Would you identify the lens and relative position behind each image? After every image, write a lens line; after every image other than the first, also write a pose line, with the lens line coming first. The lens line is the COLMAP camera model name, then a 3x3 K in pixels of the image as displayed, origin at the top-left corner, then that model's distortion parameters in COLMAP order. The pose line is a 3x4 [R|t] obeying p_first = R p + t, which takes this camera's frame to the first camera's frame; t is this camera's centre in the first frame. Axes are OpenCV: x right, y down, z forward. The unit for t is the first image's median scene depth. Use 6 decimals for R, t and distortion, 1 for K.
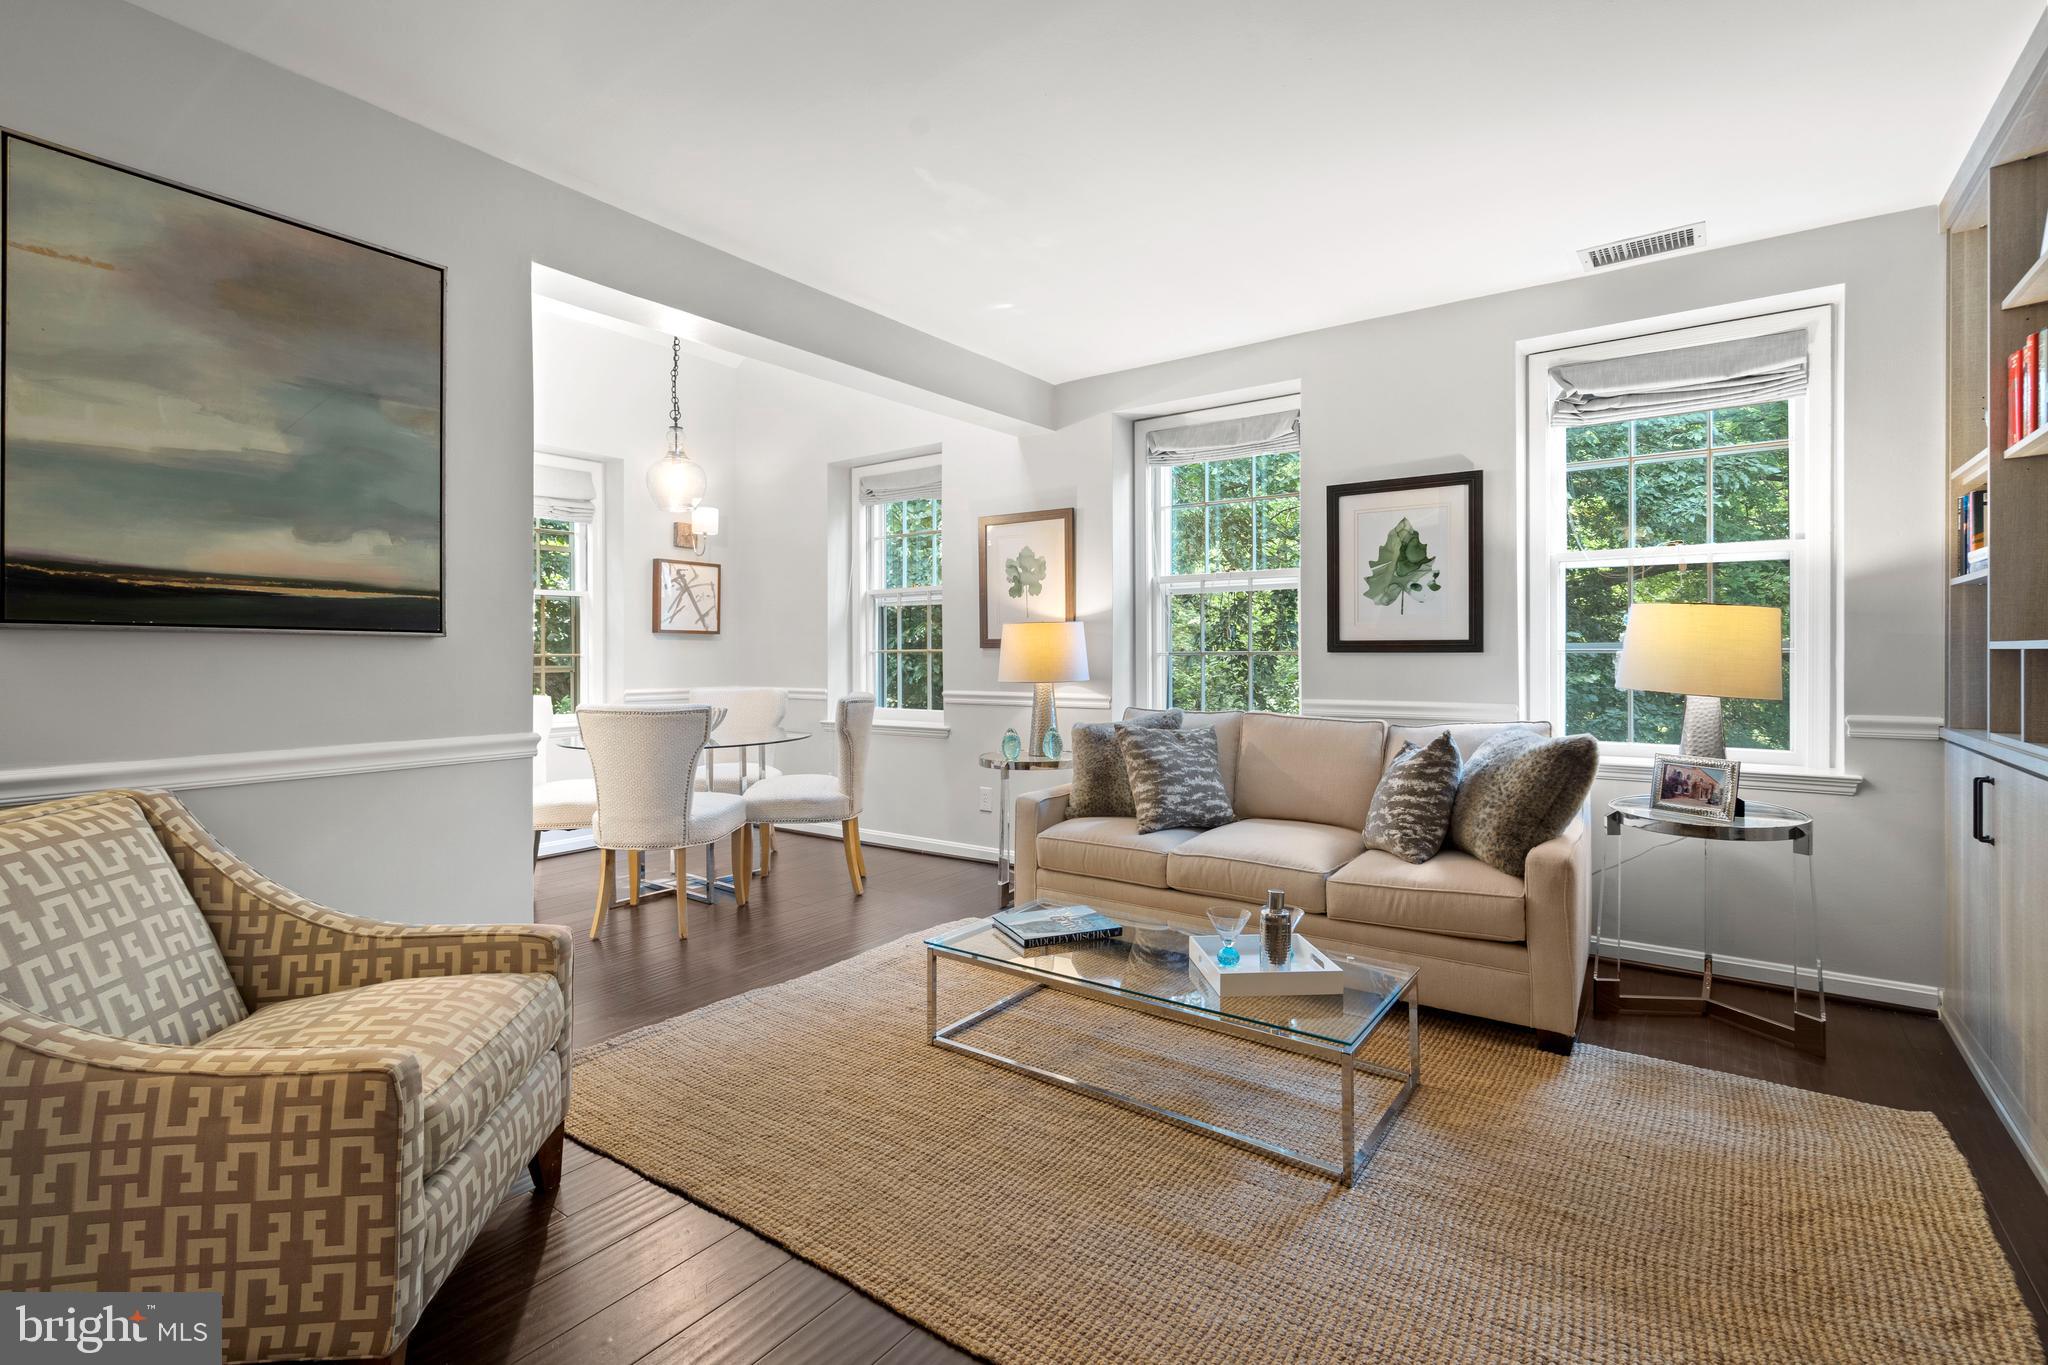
lens RADIAL K [[940.2, 0, 1022.0], [0, 940.2, 662.5], [0, 0, 1]] dist [-0.004459, 0.002388]
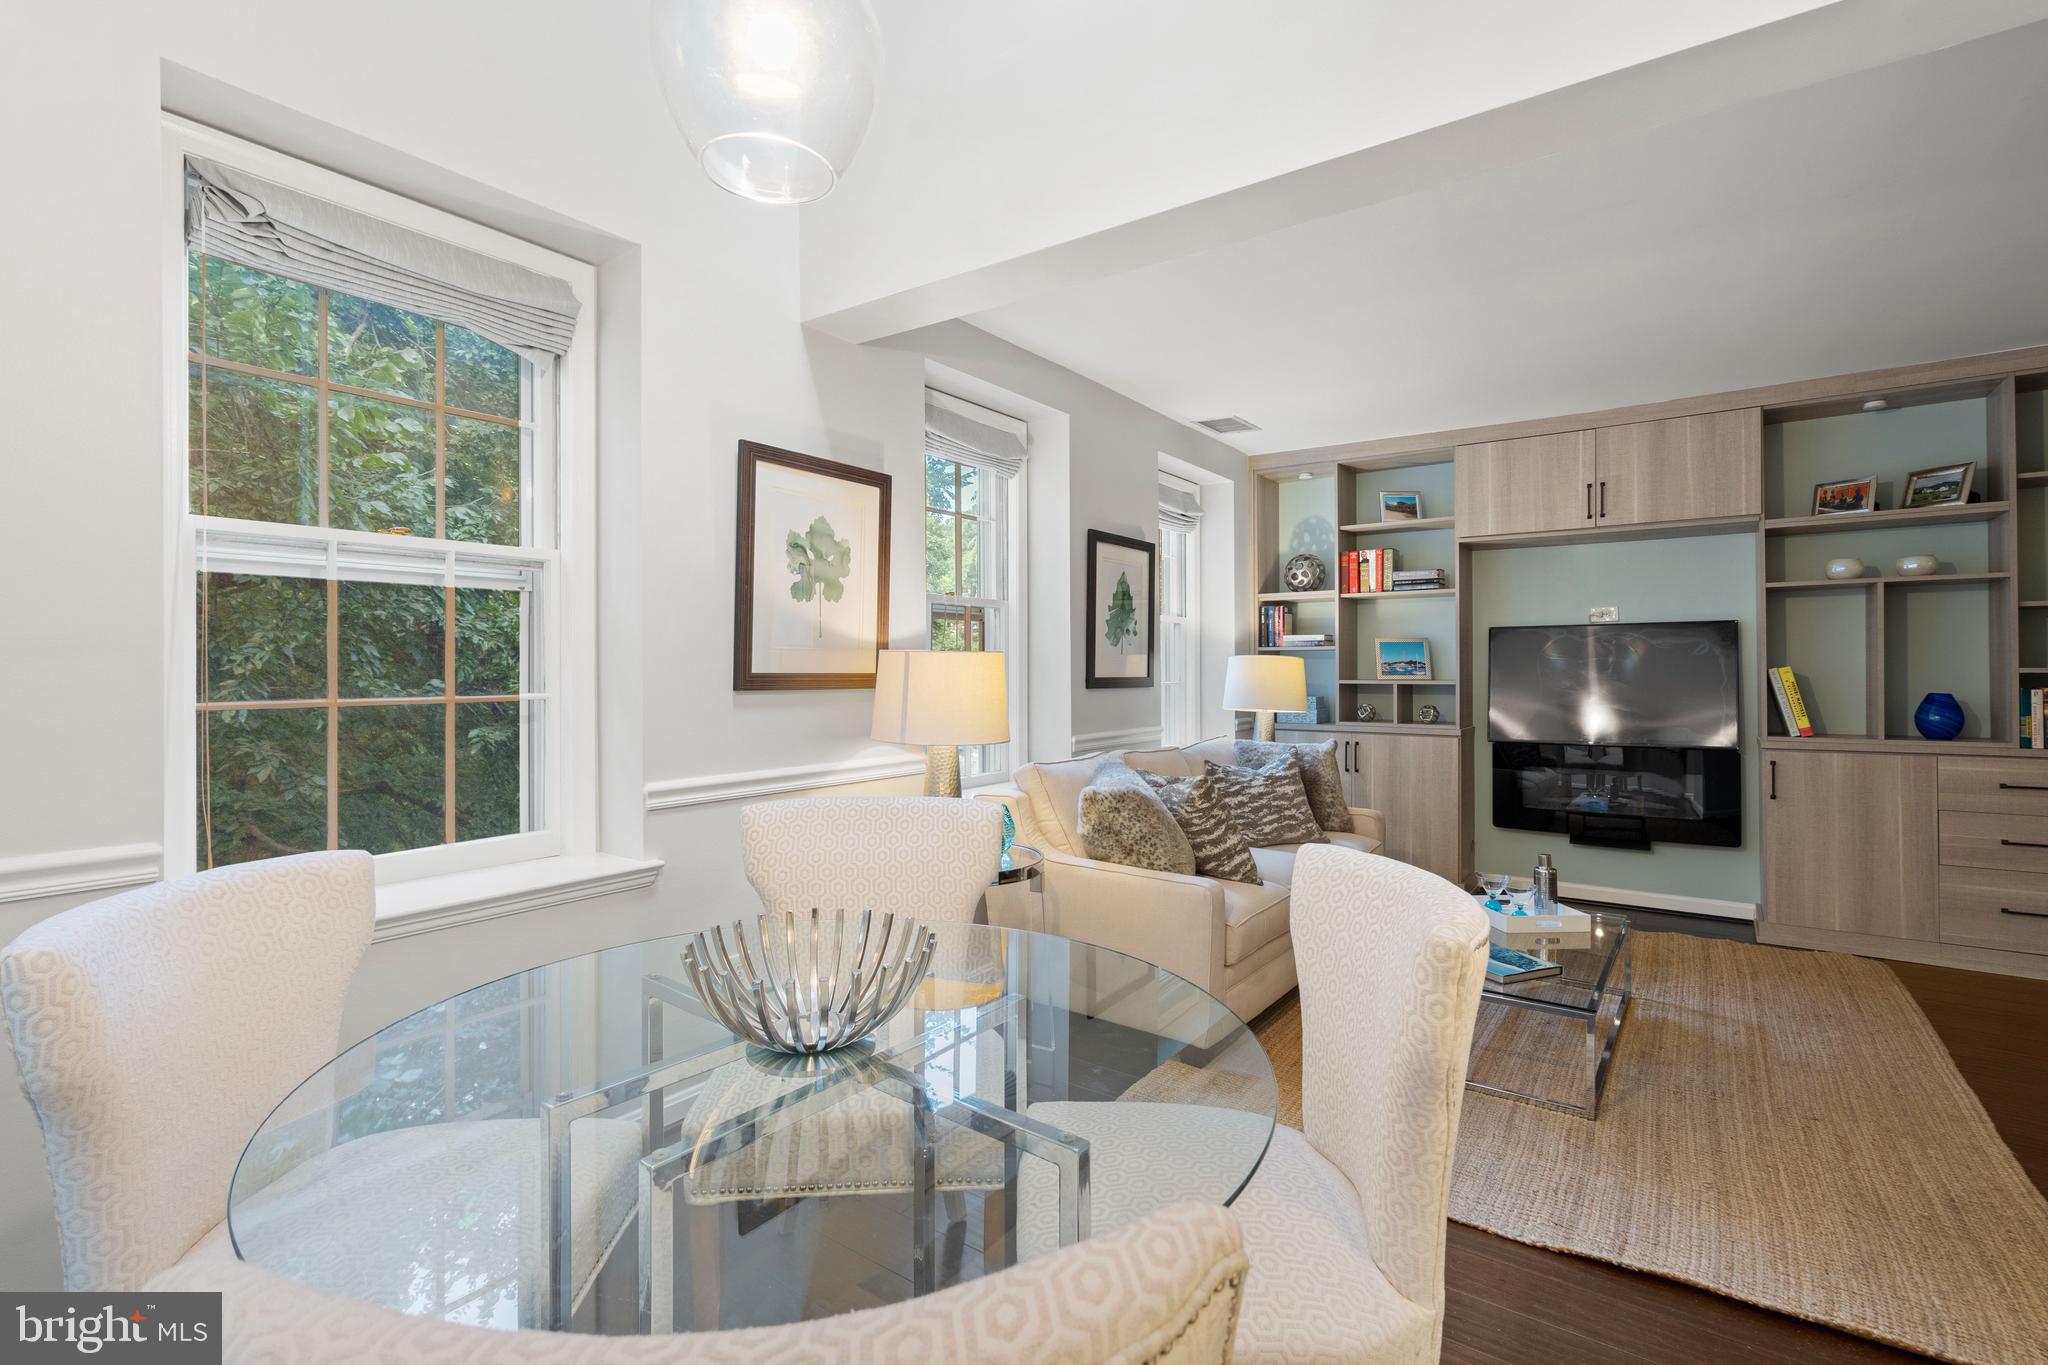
lens RADIAL K [[940.2, 0, 1009.9], [0, 940.2, 672.7], [0, 0, 1]] dist [-0.004459, 0.002388]
pose [[0.006051, -0.001424, 0.999981, -0.774806], [0.010337, 0.999946, 0.001362, -0.034201], [-0.999928, 0.010328, 0.006066, 1.175699]]
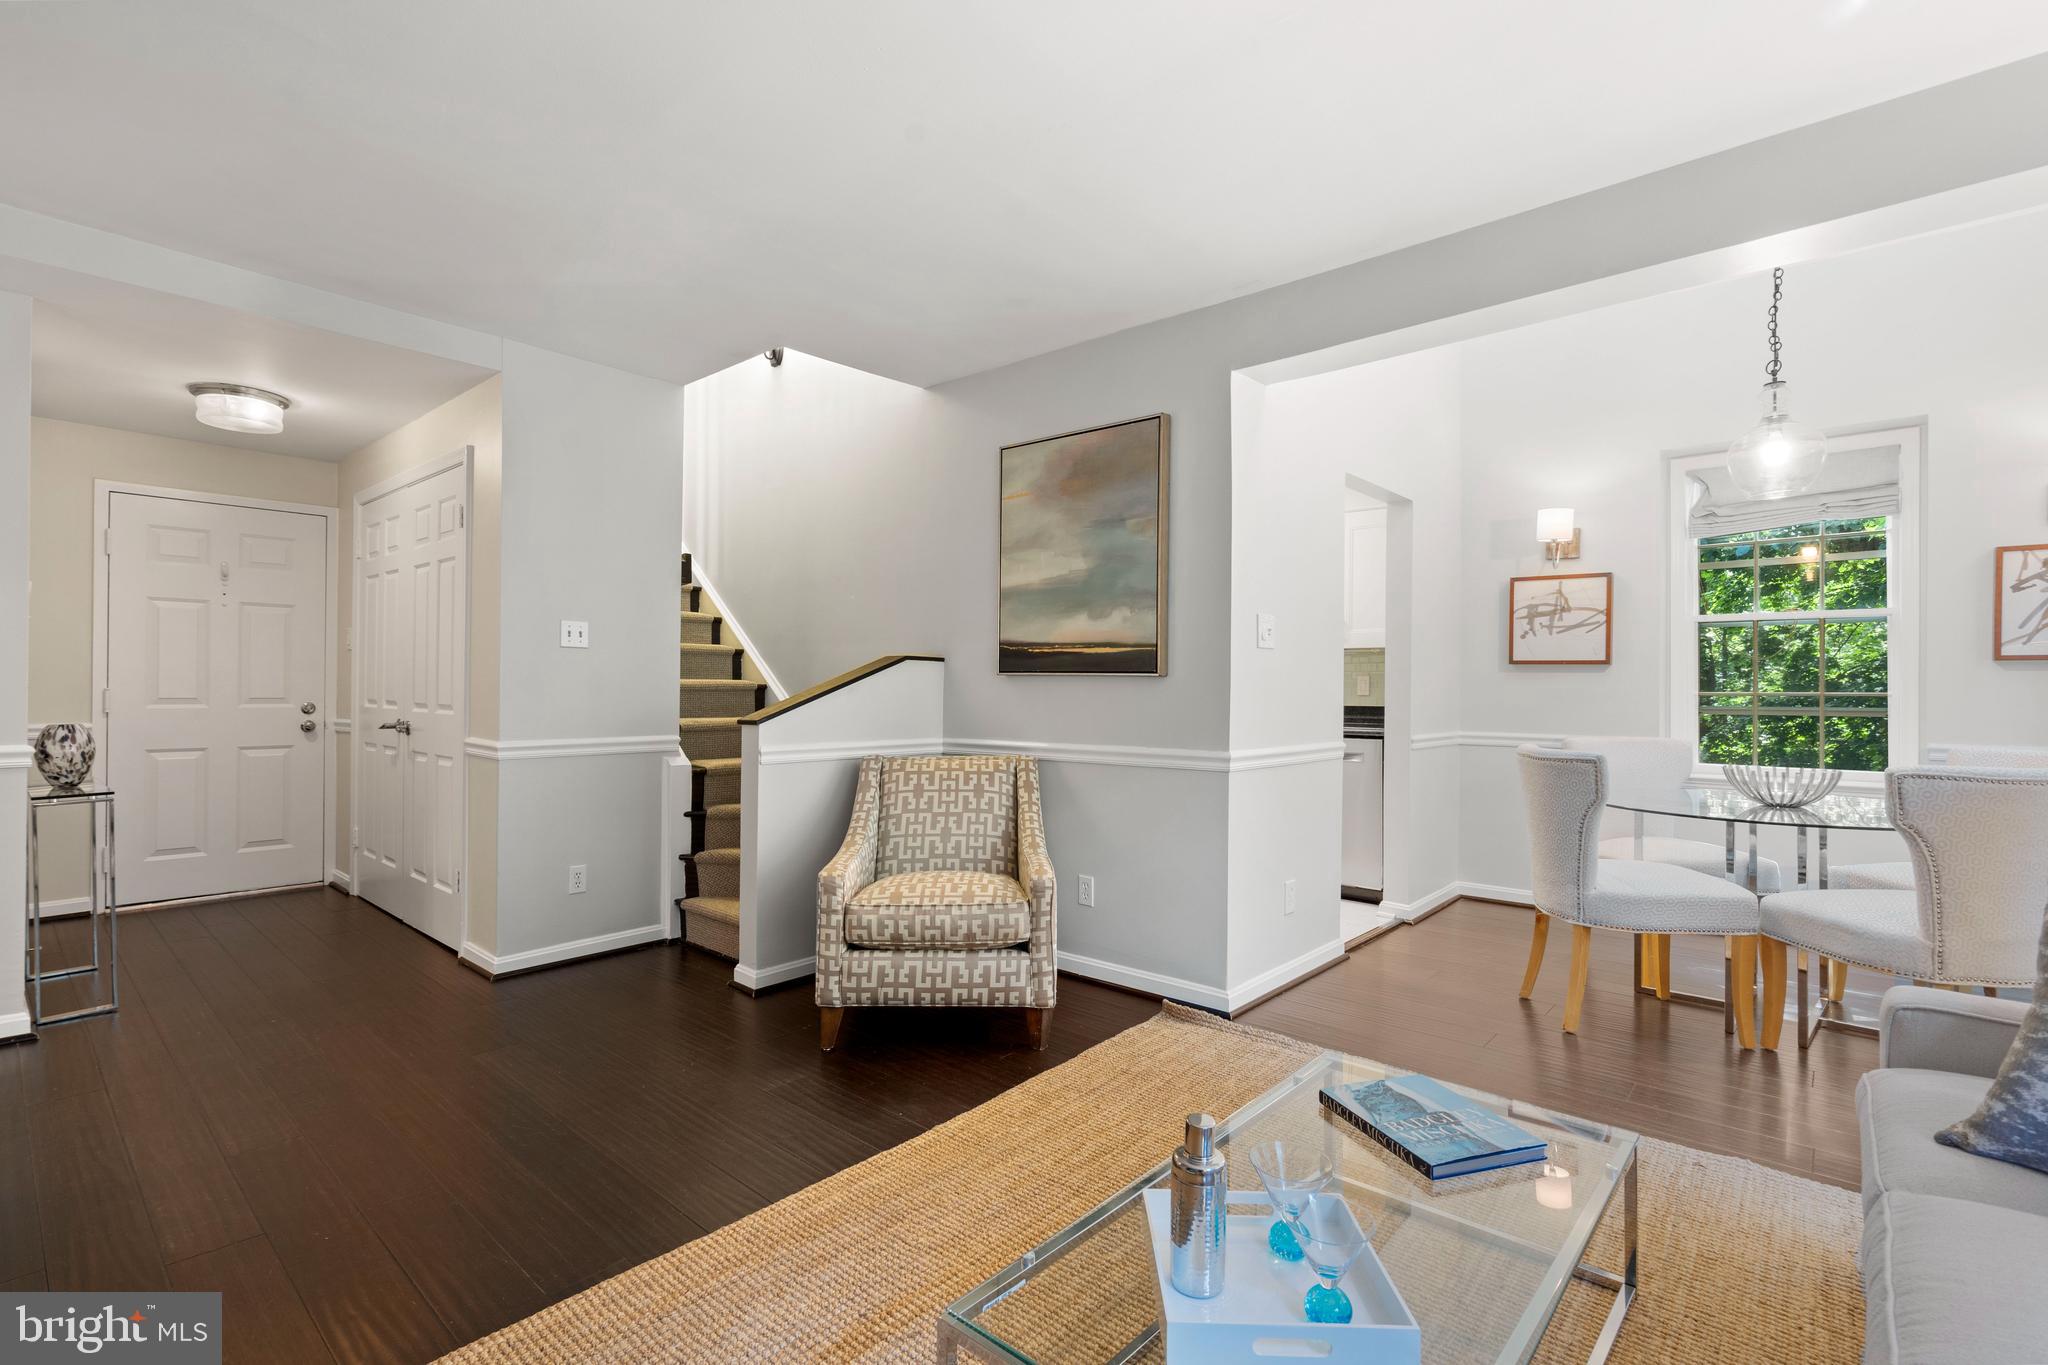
lens RADIAL K [[940.2, 0, 1014.2], [0, 940.2, 689.0], [0, 0, 1]] dist [-0.004459, 0.002388]
pose [[-0.105084, 0.001767, -0.994462, 0.532825], [-0.014853, 0.999884, 0.003346, -0.005725], [0.994352, 0.015122, -0.105045, 0.610422]]
